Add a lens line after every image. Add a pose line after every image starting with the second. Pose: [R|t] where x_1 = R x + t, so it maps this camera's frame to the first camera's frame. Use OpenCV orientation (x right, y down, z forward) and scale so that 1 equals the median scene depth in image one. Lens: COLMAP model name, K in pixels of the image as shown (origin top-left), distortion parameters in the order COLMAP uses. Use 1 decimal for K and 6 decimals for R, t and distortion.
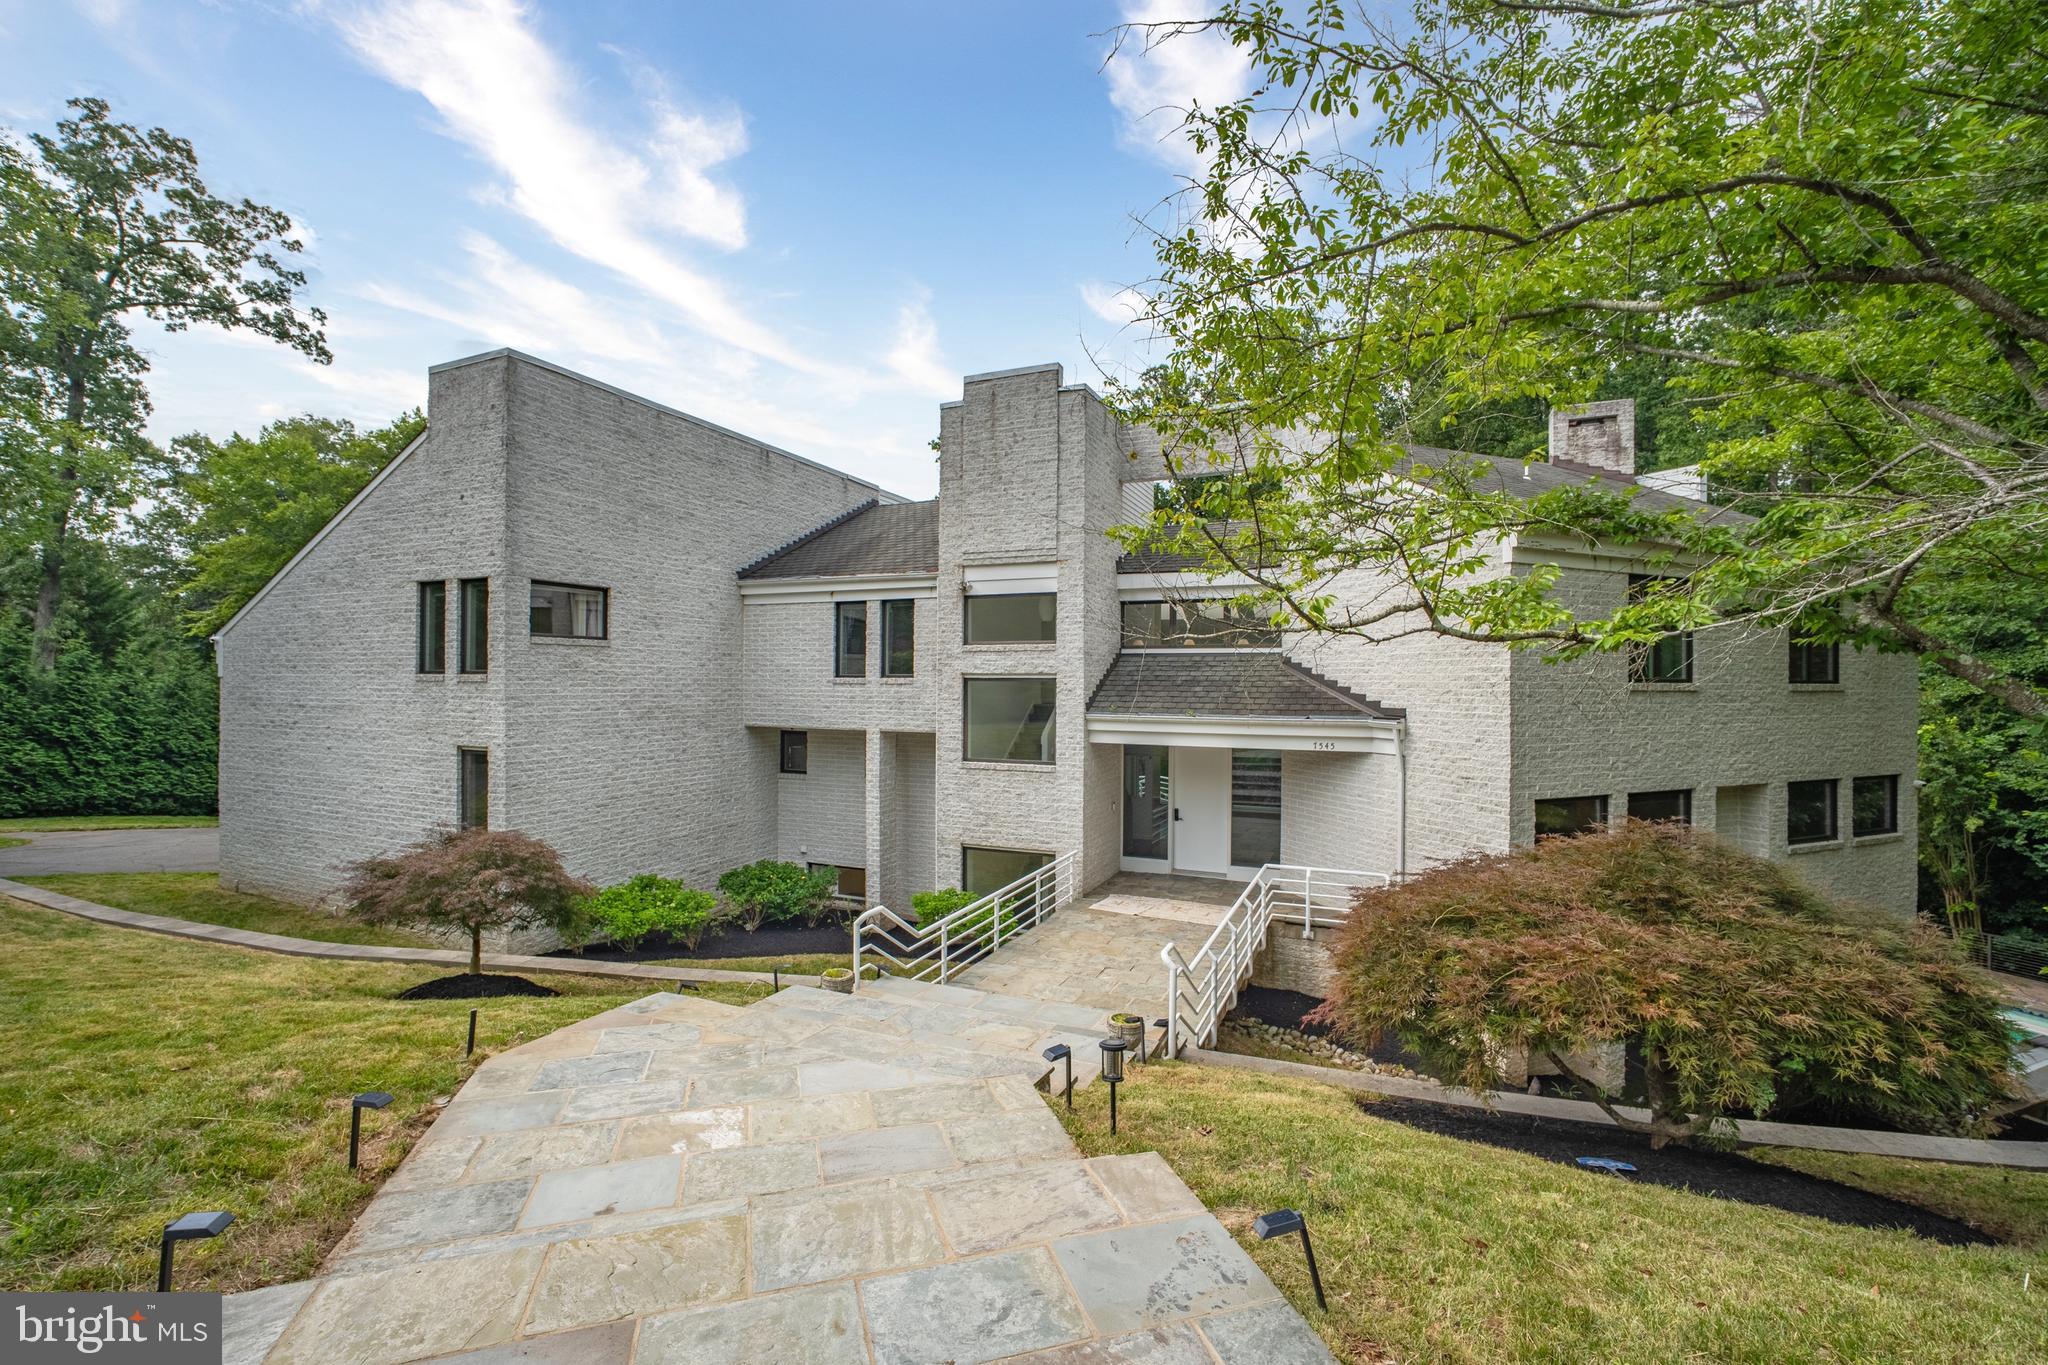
lens RADIAL K [[864.4, 0, 1026.6], [0, 864.4, 678.6], [0, 0, 1]] dist [-0.036477, 0.013925]
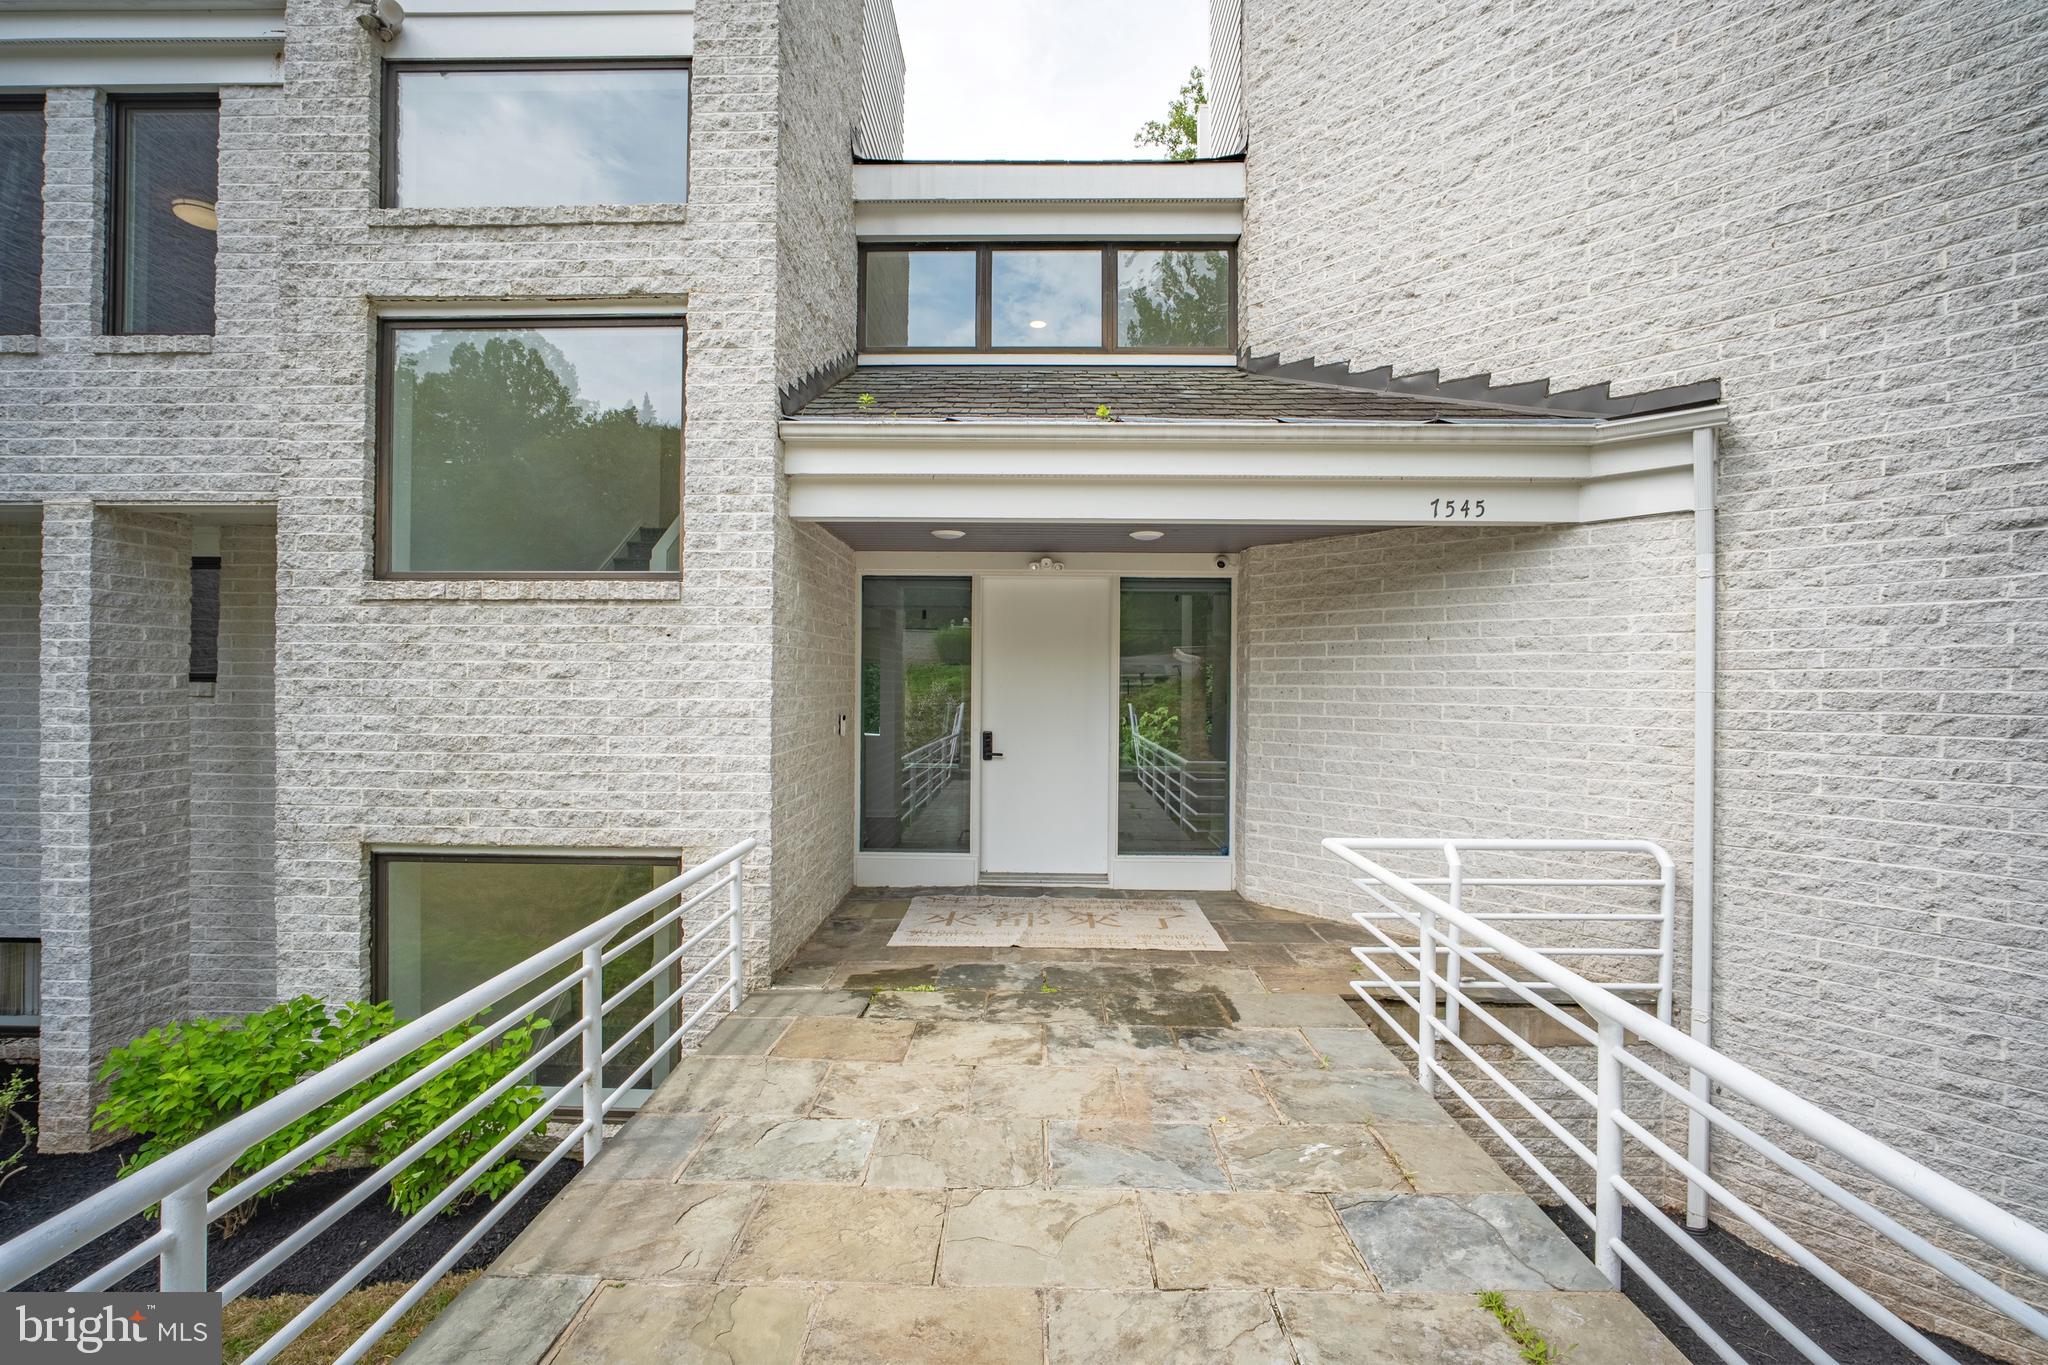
lens RADIAL K [[864.4, 0, 1026.6], [0, 864.4, 678.6], [0, 0, 1]] dist [-0.036477, 0.013925]
pose [[0.925162, 0.002624, 0.379564, 0.028696], [-0.003599, 0.999992, 0.001859, 0.126924], [-0.379556, -0.003086, 0.925164, 0.611365]]
